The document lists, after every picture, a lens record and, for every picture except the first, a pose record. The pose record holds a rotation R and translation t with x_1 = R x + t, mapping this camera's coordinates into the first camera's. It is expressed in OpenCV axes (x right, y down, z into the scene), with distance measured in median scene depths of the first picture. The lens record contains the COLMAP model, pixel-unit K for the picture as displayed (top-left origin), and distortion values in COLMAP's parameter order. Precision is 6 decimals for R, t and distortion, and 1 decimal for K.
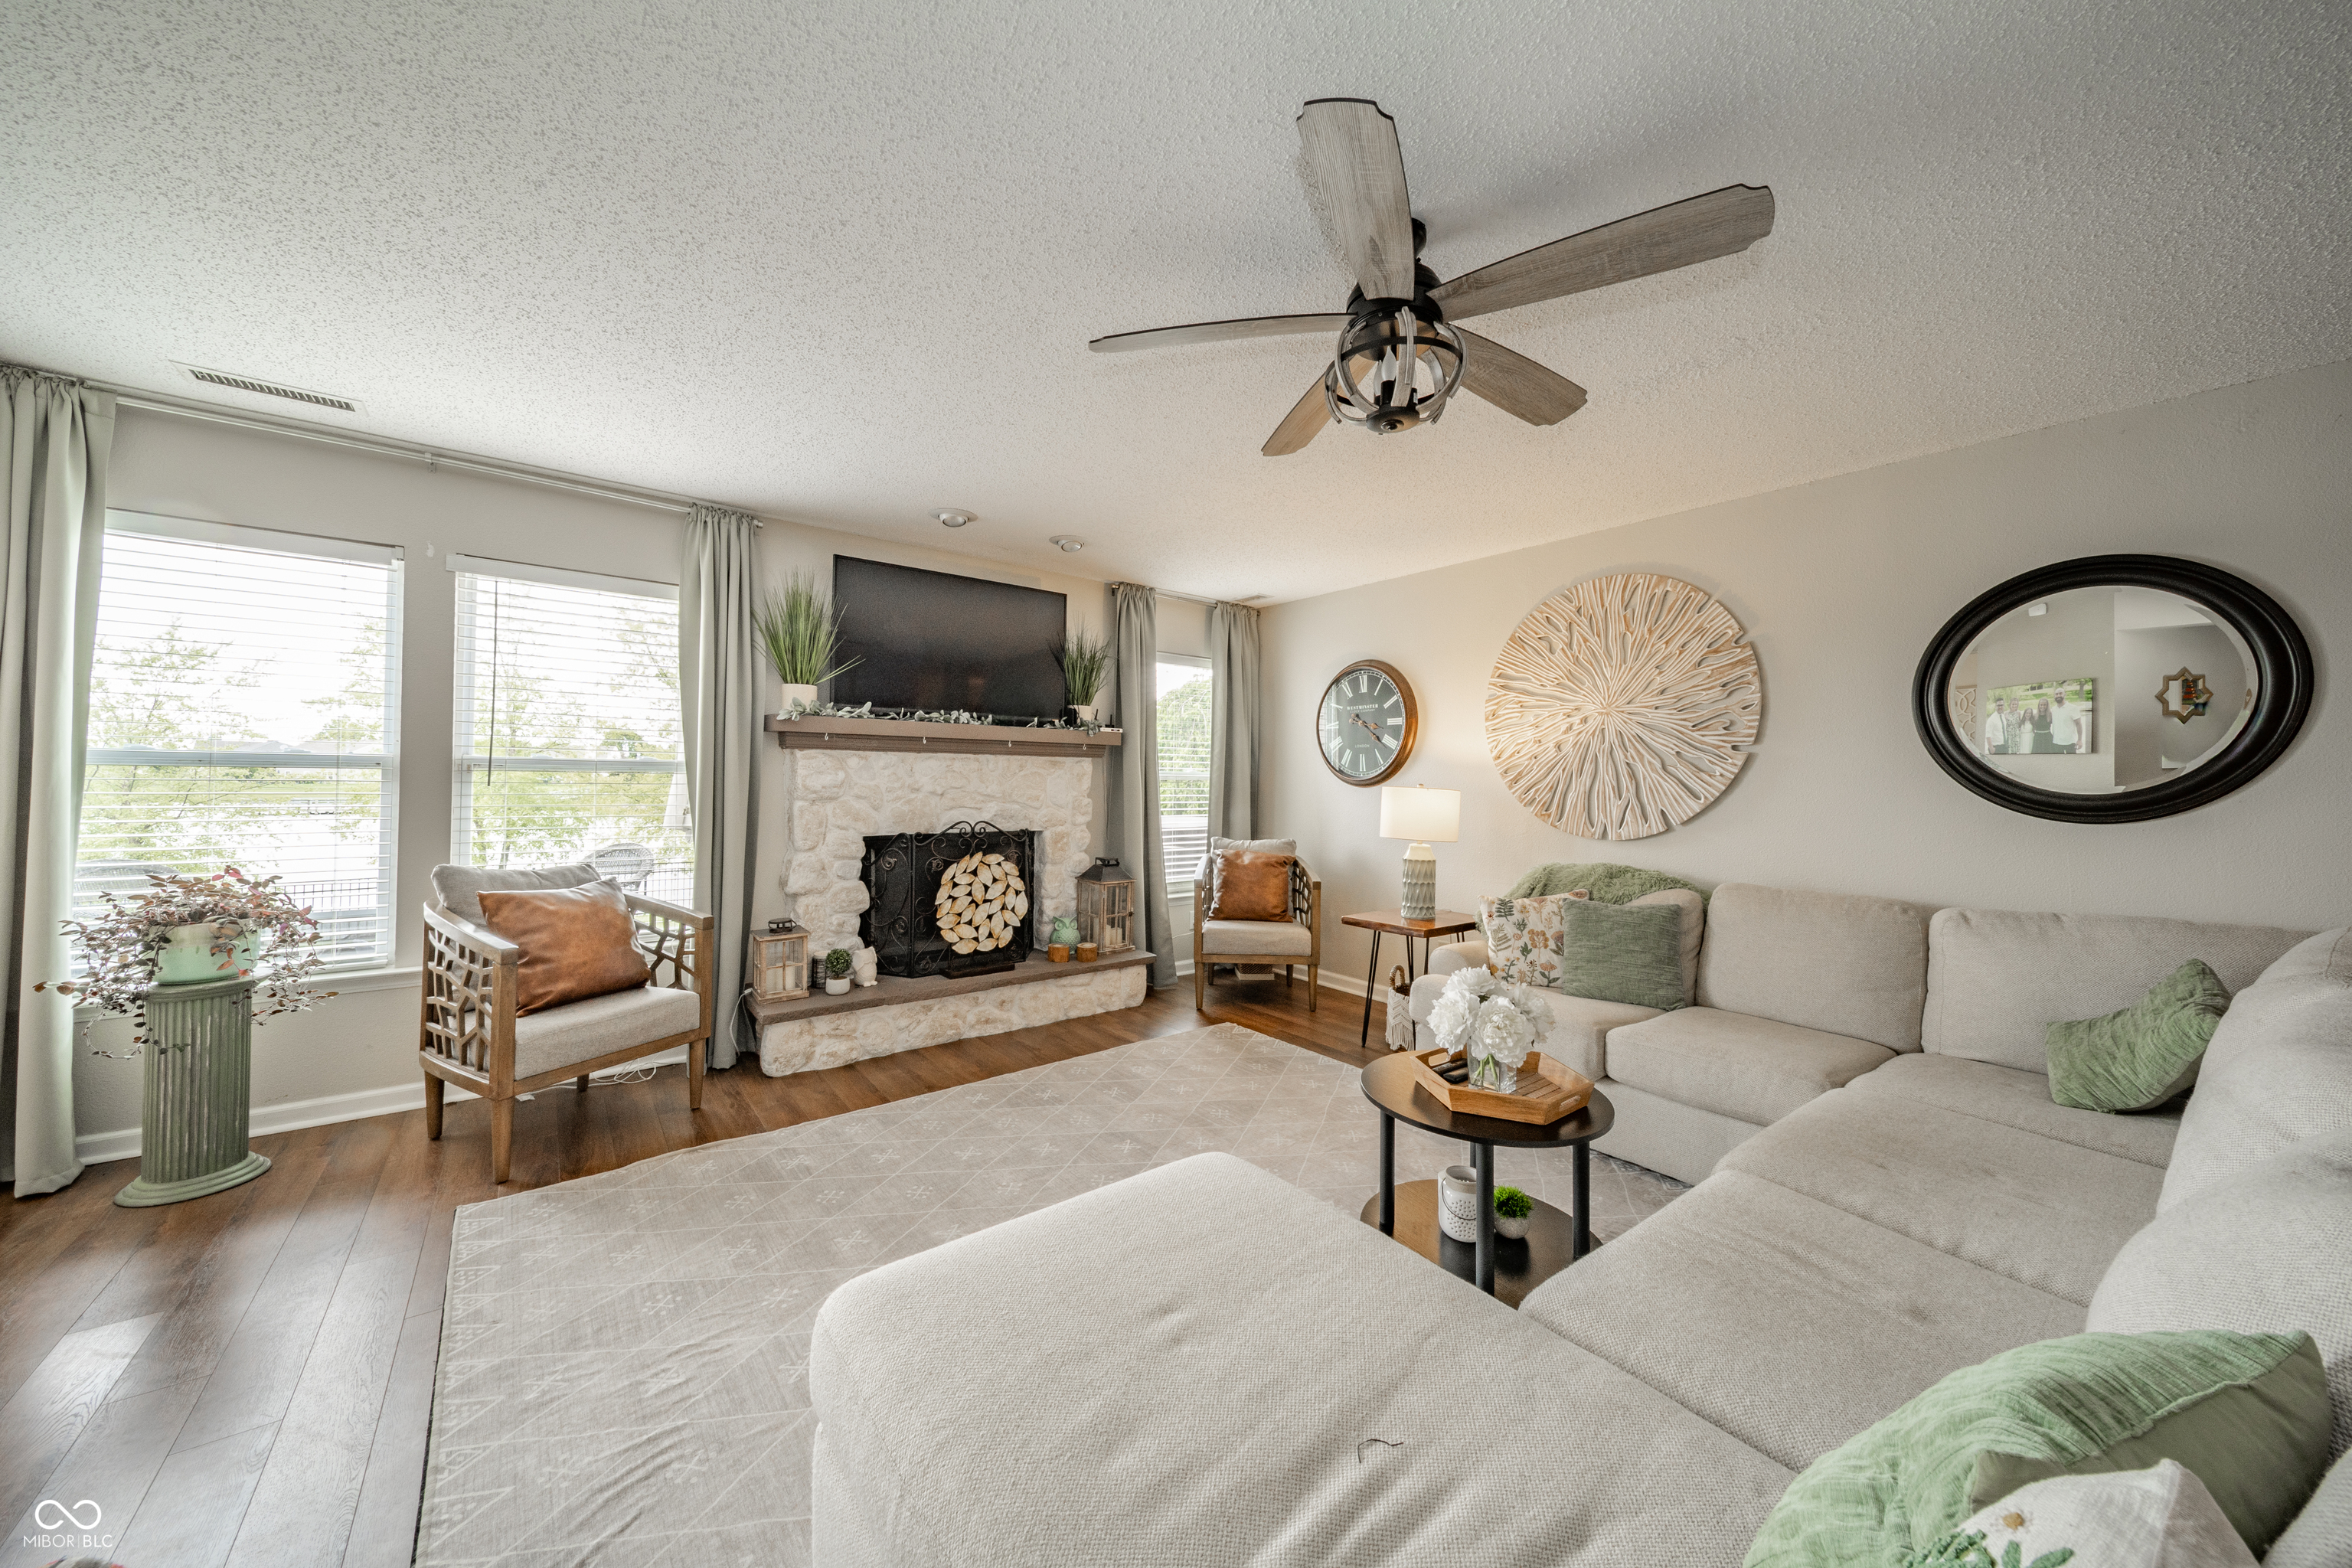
lens RADIAL K [[830.3, 0, 1182.1], [0, 830.3, 778.7], [0, 0, 1]] dist [-0.002265, -0.000494]
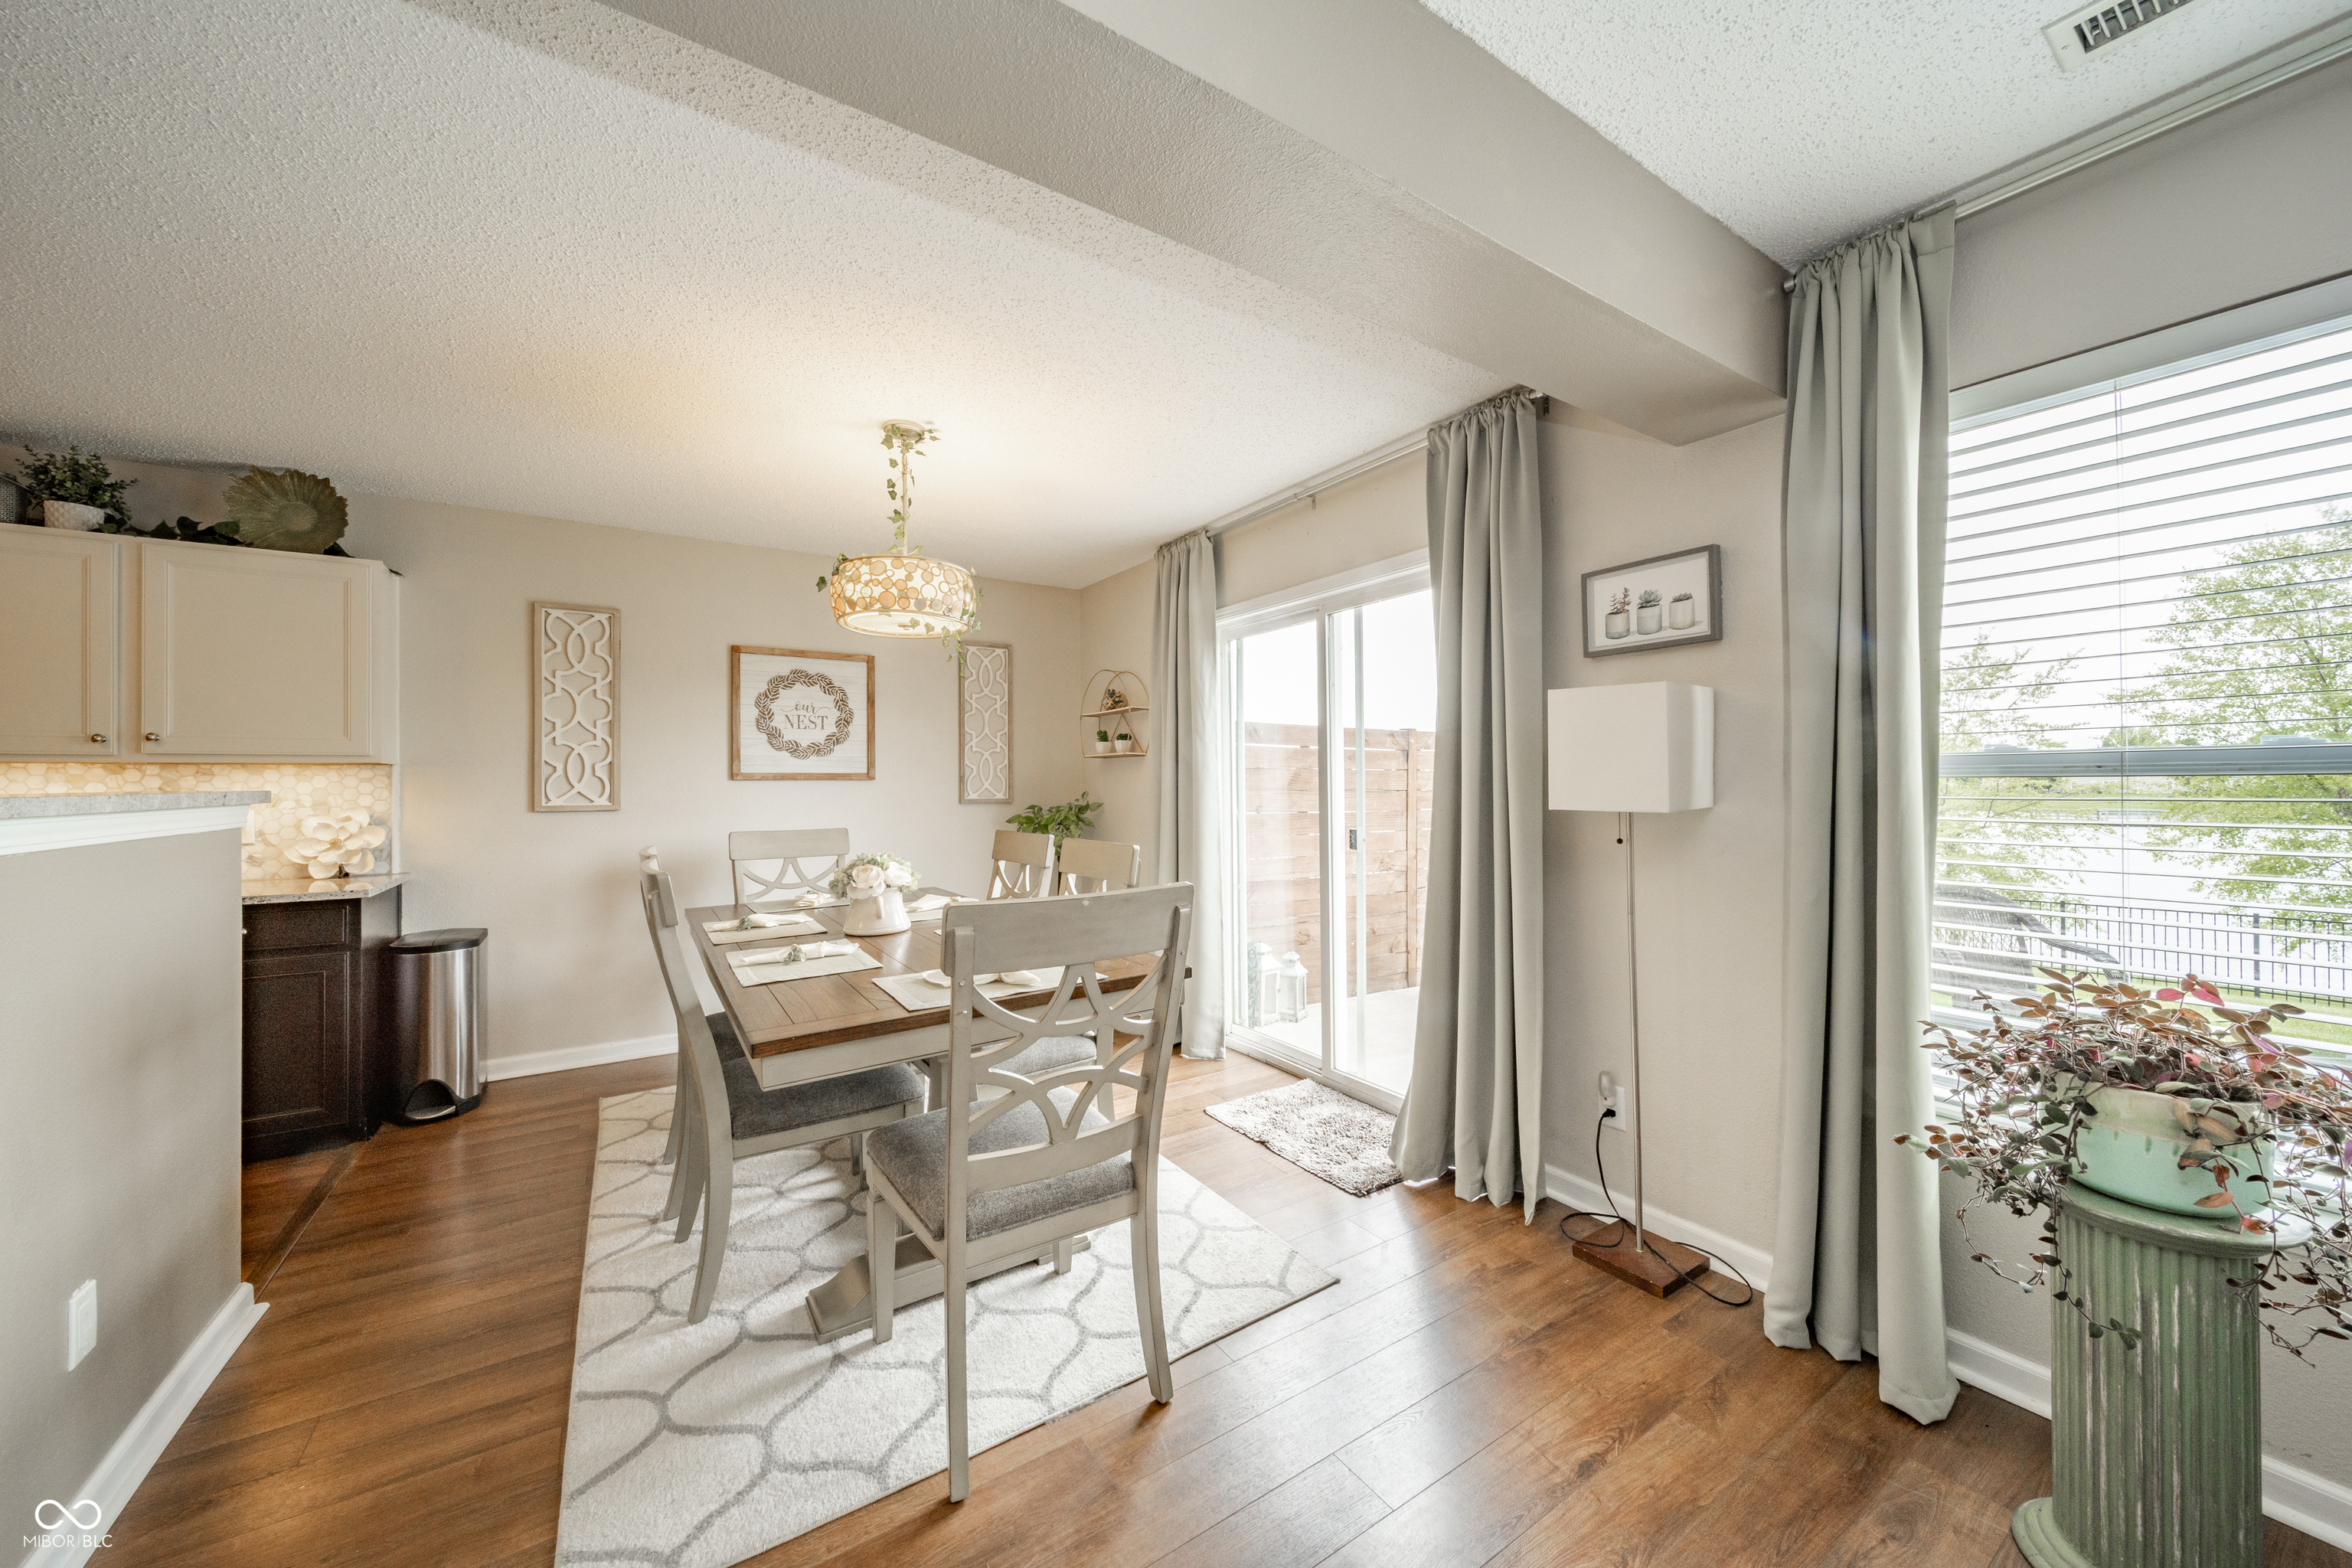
lens RADIAL K [[830.3, 0, 1182.1], [0, 830.3, 778.7], [0, 0, 1]] dist [-0.002265, -0.000494]
pose [[-0.074938, -0.026128, -0.996846, -0.621619], [0.015314, 0.999509, -0.027350, -0.008206], [0.997071, -0.017315, -0.074501, 0.443907]]
